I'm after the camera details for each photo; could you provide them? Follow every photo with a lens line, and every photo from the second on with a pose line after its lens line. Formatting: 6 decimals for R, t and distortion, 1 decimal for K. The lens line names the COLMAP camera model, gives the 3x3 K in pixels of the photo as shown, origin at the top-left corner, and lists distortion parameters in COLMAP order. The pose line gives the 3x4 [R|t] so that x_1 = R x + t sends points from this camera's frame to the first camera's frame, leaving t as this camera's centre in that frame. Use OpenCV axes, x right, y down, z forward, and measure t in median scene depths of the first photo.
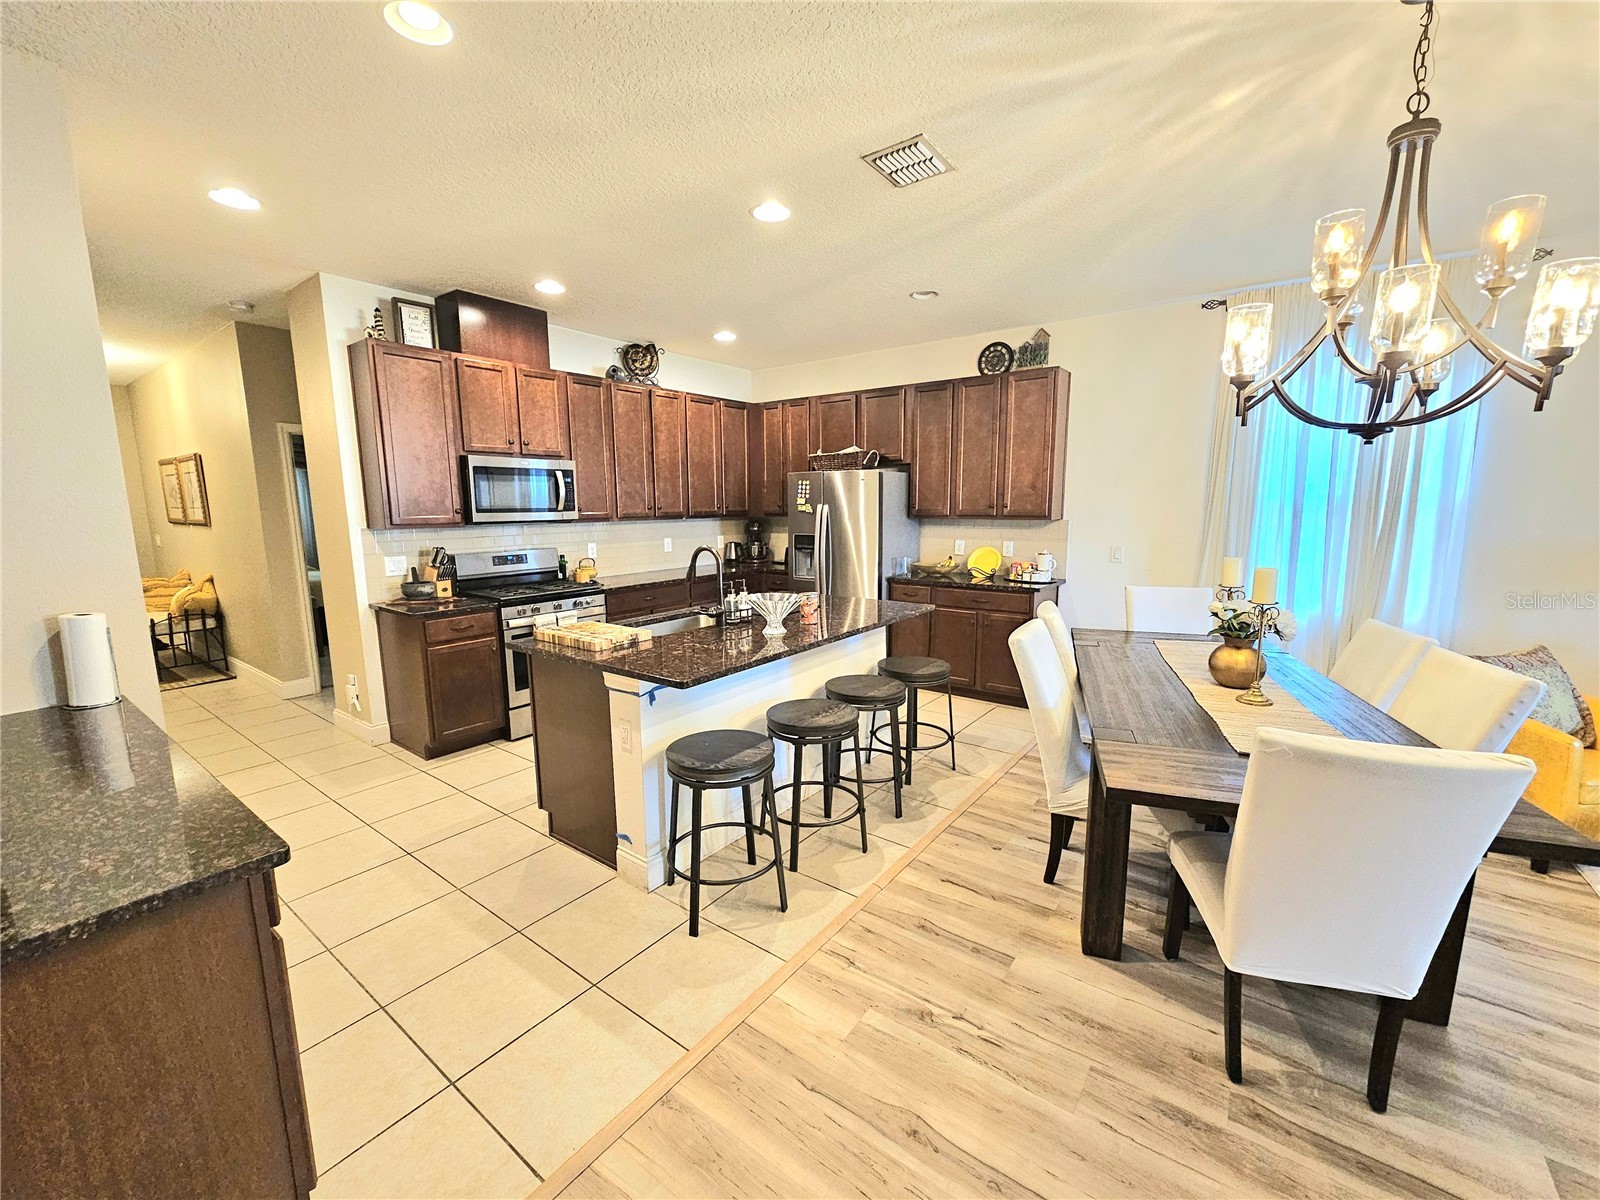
lens RADIAL K [[649.1, 0, 804.5], [0, 649.1, 600.2], [0, 0, 1]] dist [-0.000453, -0.000222]
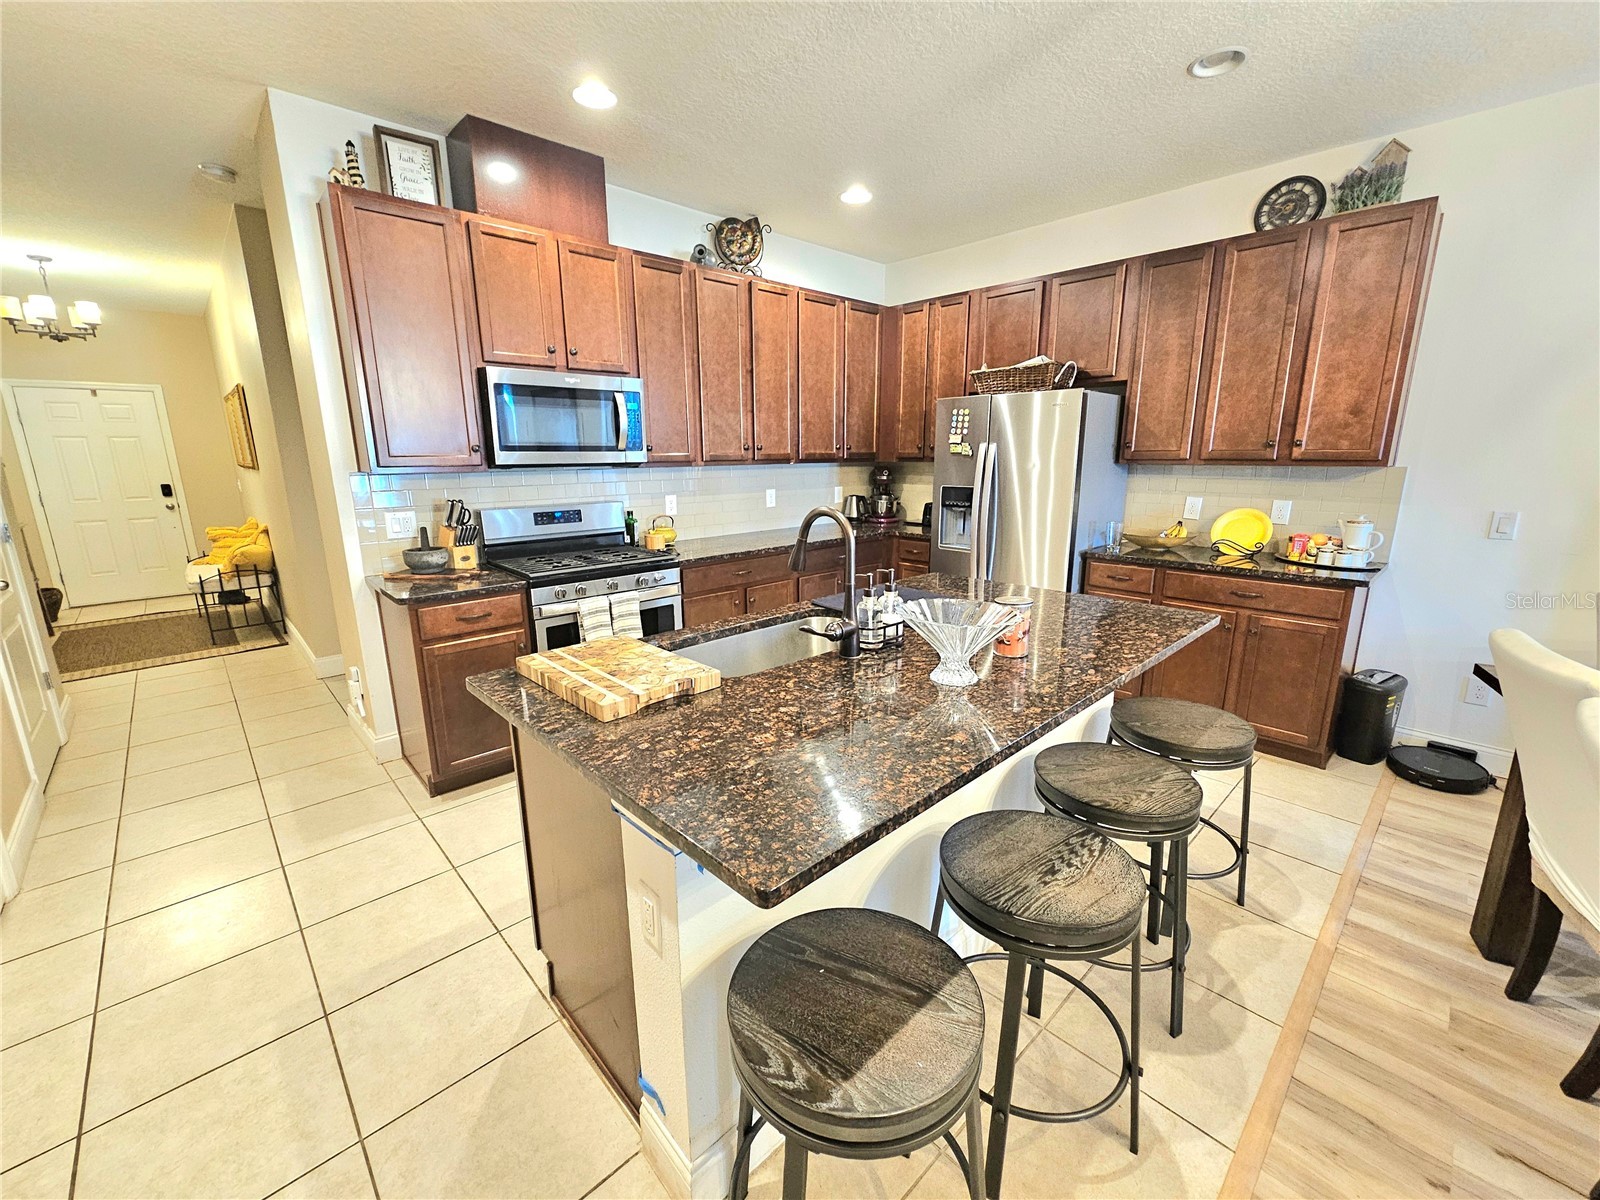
lens RADIAL K [[649.1, 0, 804.5], [0, 649.1, 600.2], [0, 0, 1]] dist [-0.000453, -0.000222]
pose [[0.985905, 0.038869, -0.162730, -0.051515], [-0.026472, 0.996627, 0.077672, -0.031744], [0.165200, -0.072269, 0.983609, 0.300519]]
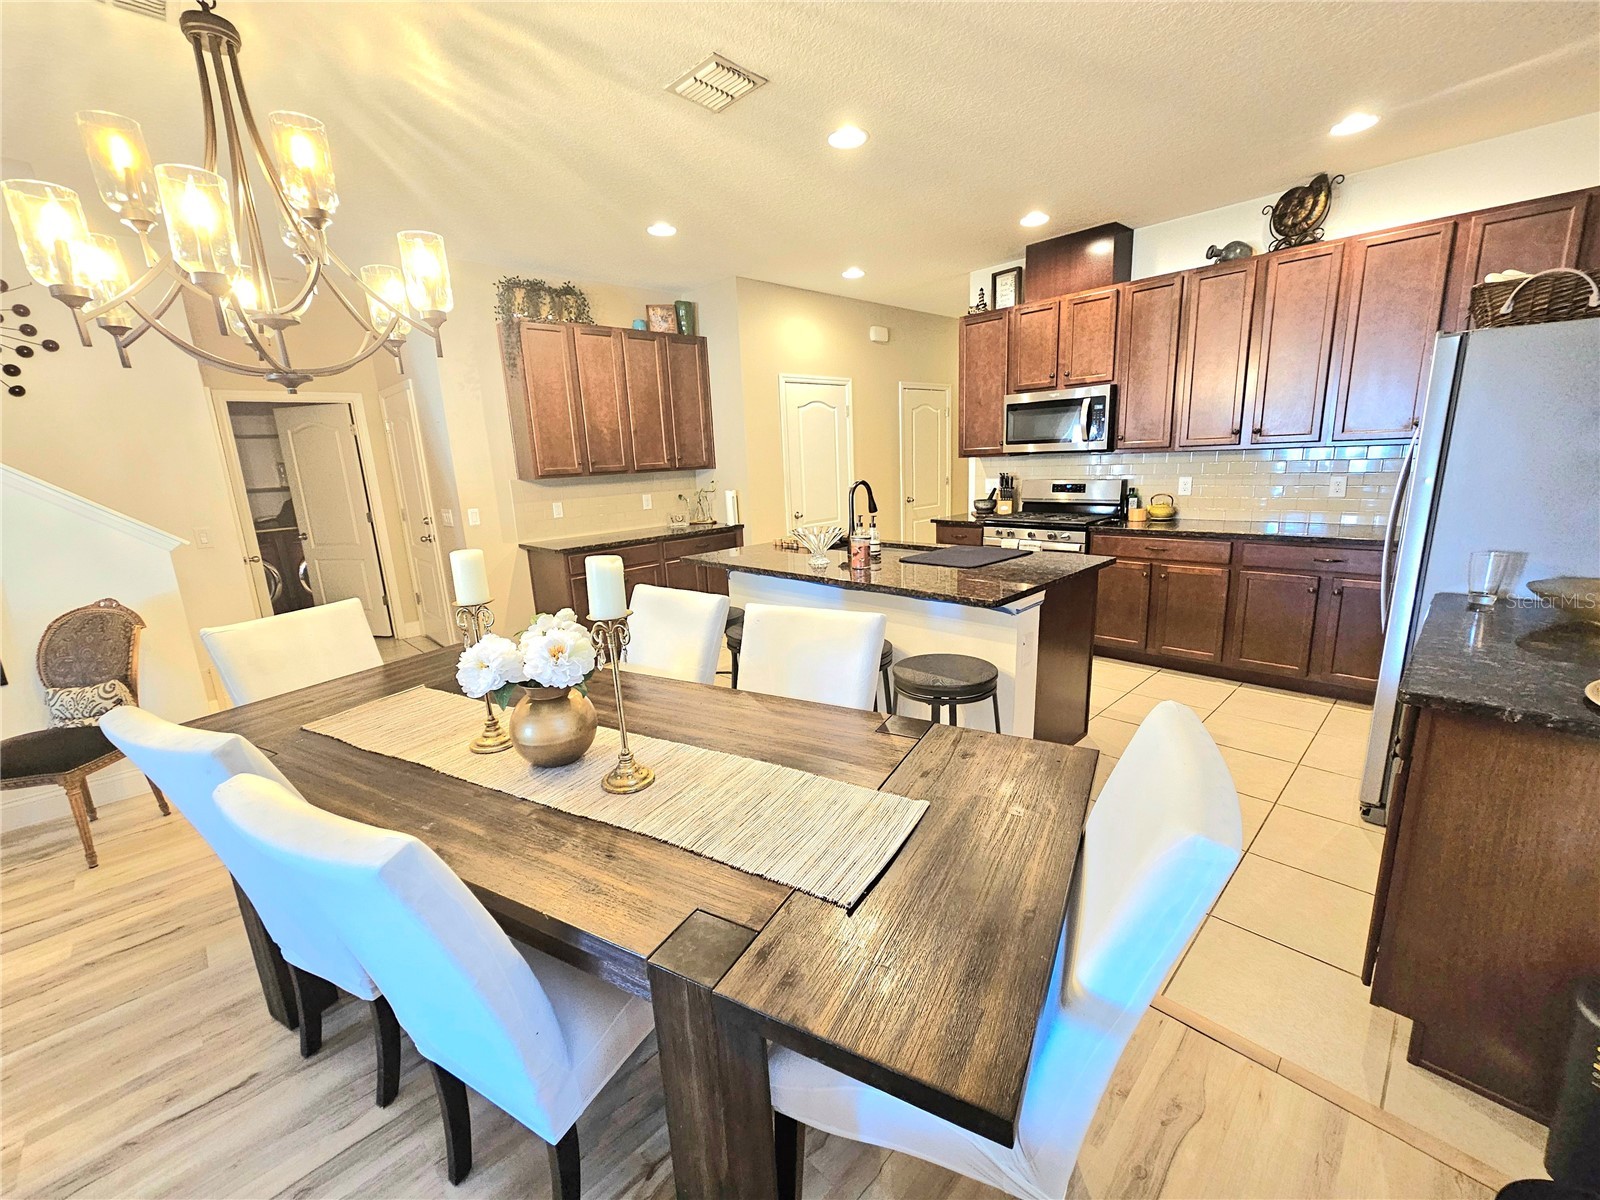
lens RADIAL K [[649.1, 0, 804.5], [0, 649.1, 600.2], [0, 0, 1]] dist [-0.000453, -0.000222]
pose [[-0.147093, 0.231997, -0.961531, 0.645318], [-0.107167, 0.962644, 0.248660, -0.099972], [0.983300, 0.139621, -0.116735, 0.699970]]
